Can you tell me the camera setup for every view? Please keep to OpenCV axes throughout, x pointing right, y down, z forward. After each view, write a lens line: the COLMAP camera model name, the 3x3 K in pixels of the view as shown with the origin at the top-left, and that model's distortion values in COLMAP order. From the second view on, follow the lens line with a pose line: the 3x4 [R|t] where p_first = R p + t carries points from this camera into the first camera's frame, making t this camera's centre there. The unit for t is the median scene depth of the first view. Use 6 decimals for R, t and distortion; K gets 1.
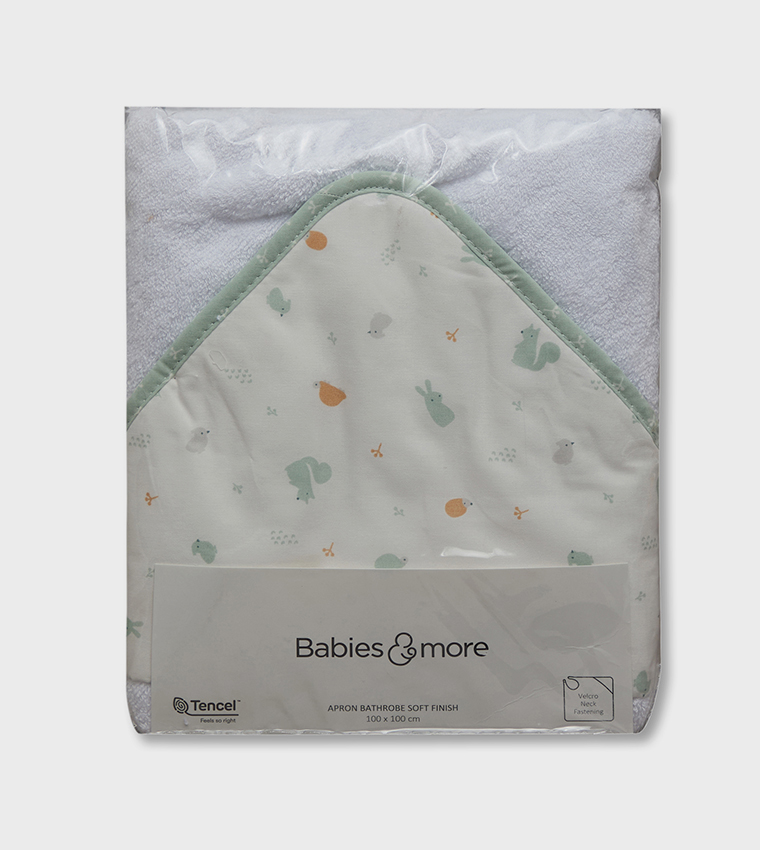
lens RADIAL K [[2127.2, 0, 380.0], [0, 2127.2, 425.0], [0, 0, 1]] dist [0.020616, 0.015681]
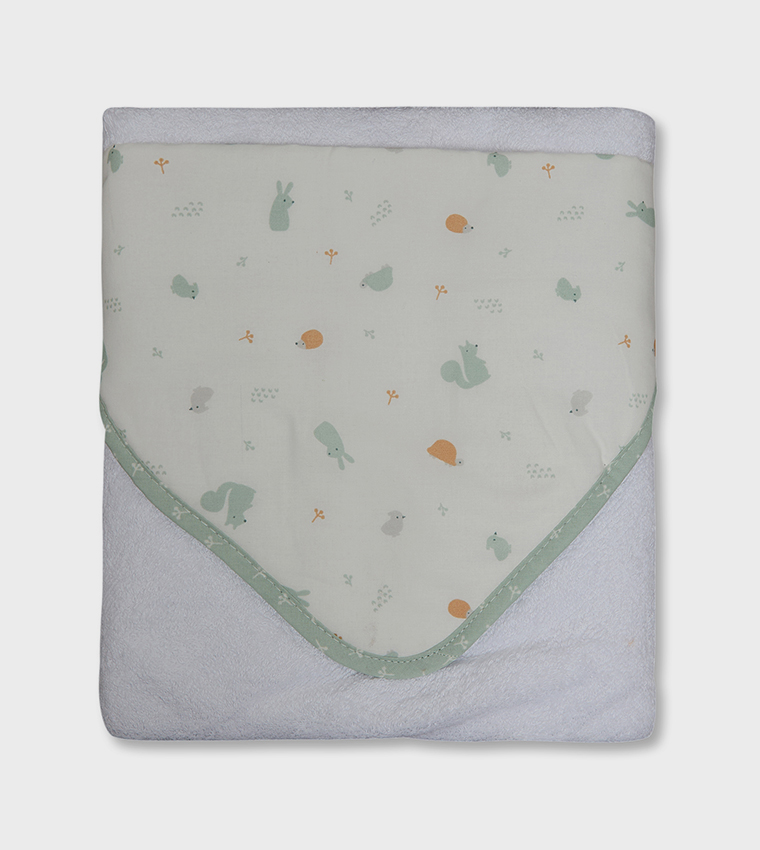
lens RADIAL K [[552.4, 0, 379.5], [0, 552.4, 398.3], [0, 0, 1]] dist [-0.127506, -0.000188]
pose [[-0.987257, 0.018786, 0.158020, -0.034802], [-0.021272, -0.999675, -0.014053, 0.014593], [0.157704, -0.017236, 0.987336, 0.750300]]
